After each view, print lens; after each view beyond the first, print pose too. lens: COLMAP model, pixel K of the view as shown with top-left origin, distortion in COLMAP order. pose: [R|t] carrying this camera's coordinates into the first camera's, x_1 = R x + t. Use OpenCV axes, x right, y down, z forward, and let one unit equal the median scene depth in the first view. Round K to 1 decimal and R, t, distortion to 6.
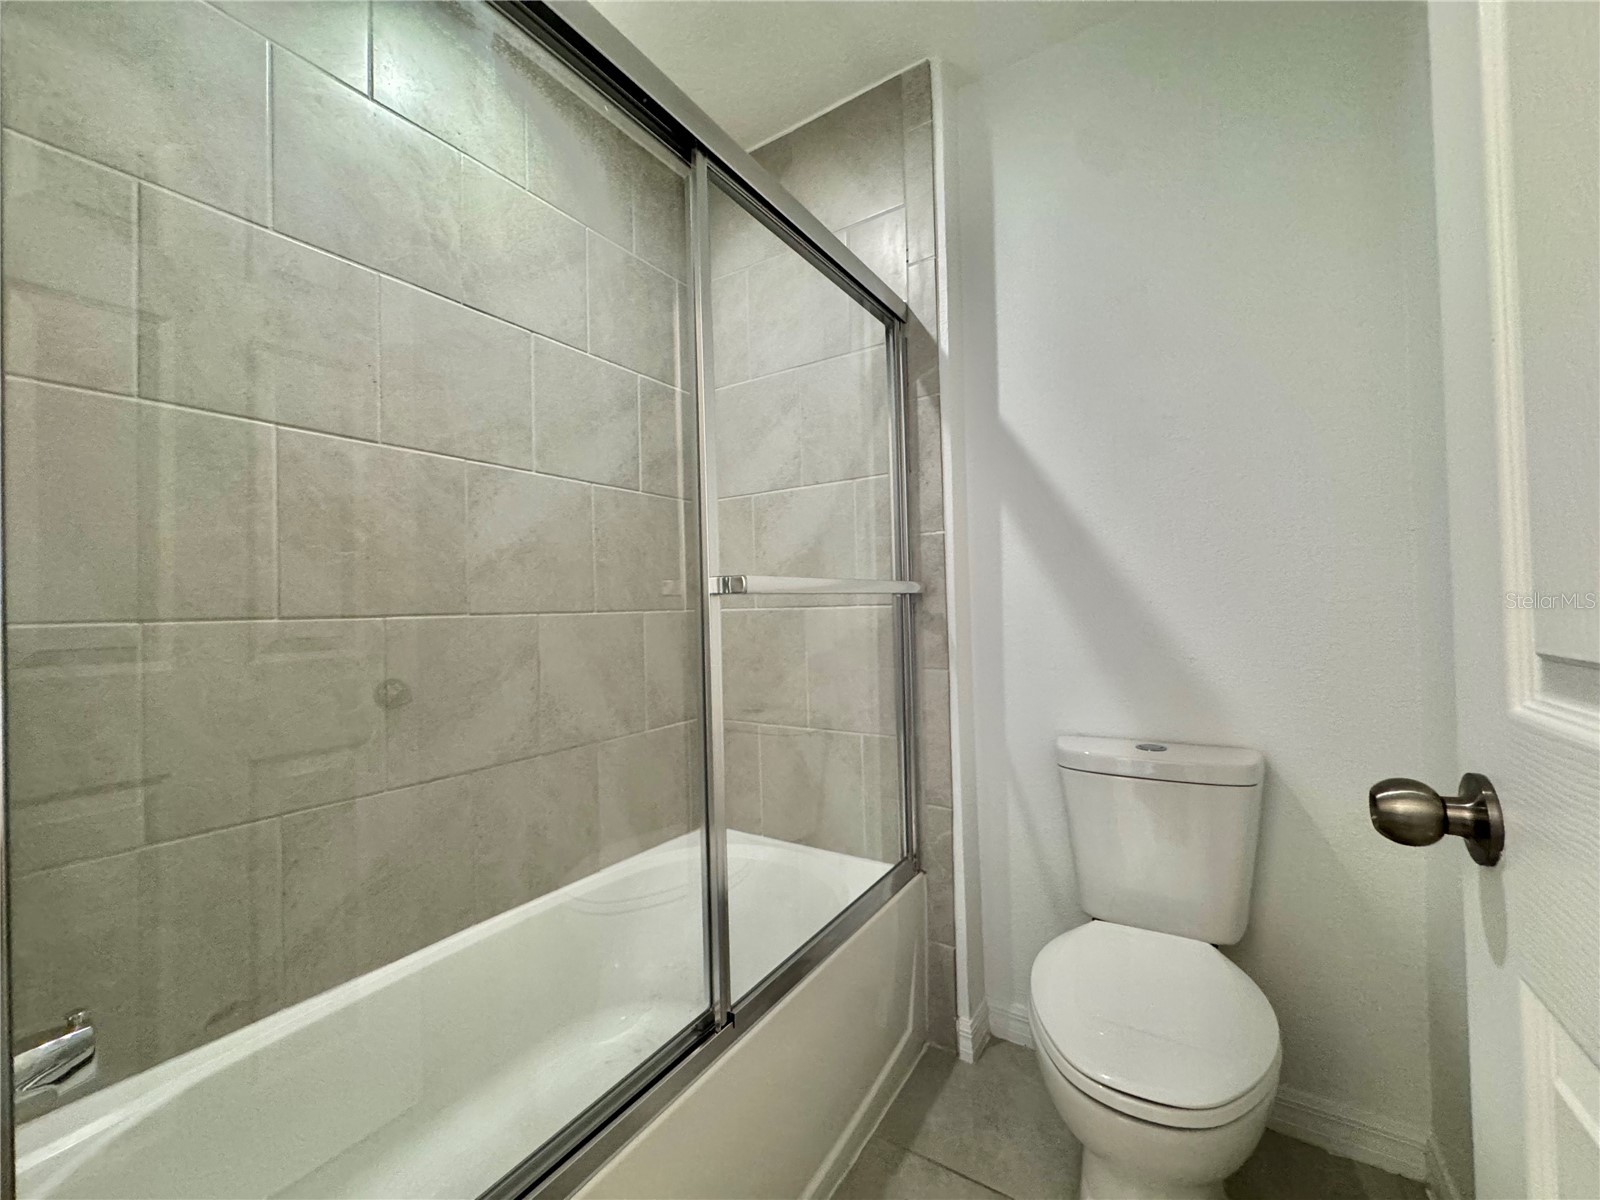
lens RADIAL K [[637.5, 0, 799.2], [0, 637.5, 592.6], [0, 0, 1]] dist [-0.005272, 0.001133]
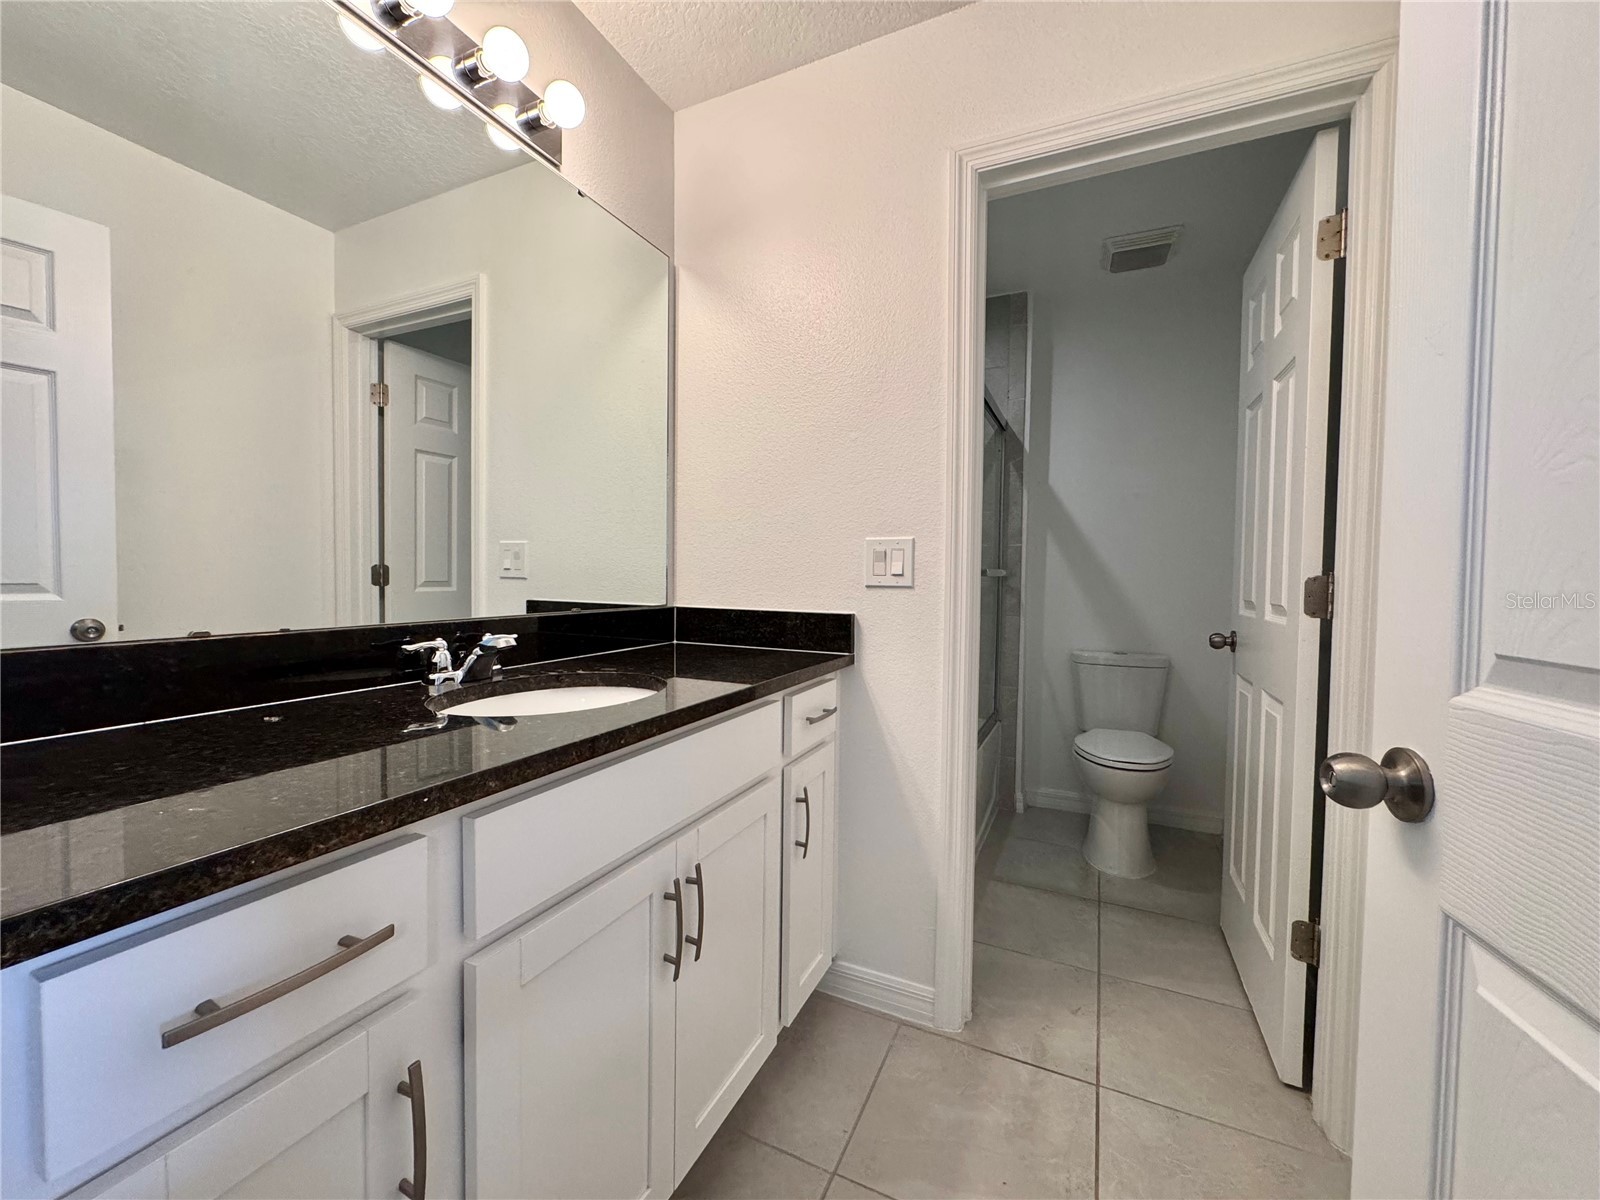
lens RADIAL K [[637.5, 0, 801.8], [0, 637.5, 595.2], [0, 0, 1]] dist [-0.005272, 0.001133]
pose [[0.989230, 0.032971, 0.142605, -0.739683], [-0.039763, 0.998193, 0.045044, -0.003802], [-0.140862, -0.050229, 0.988754, -0.863227]]
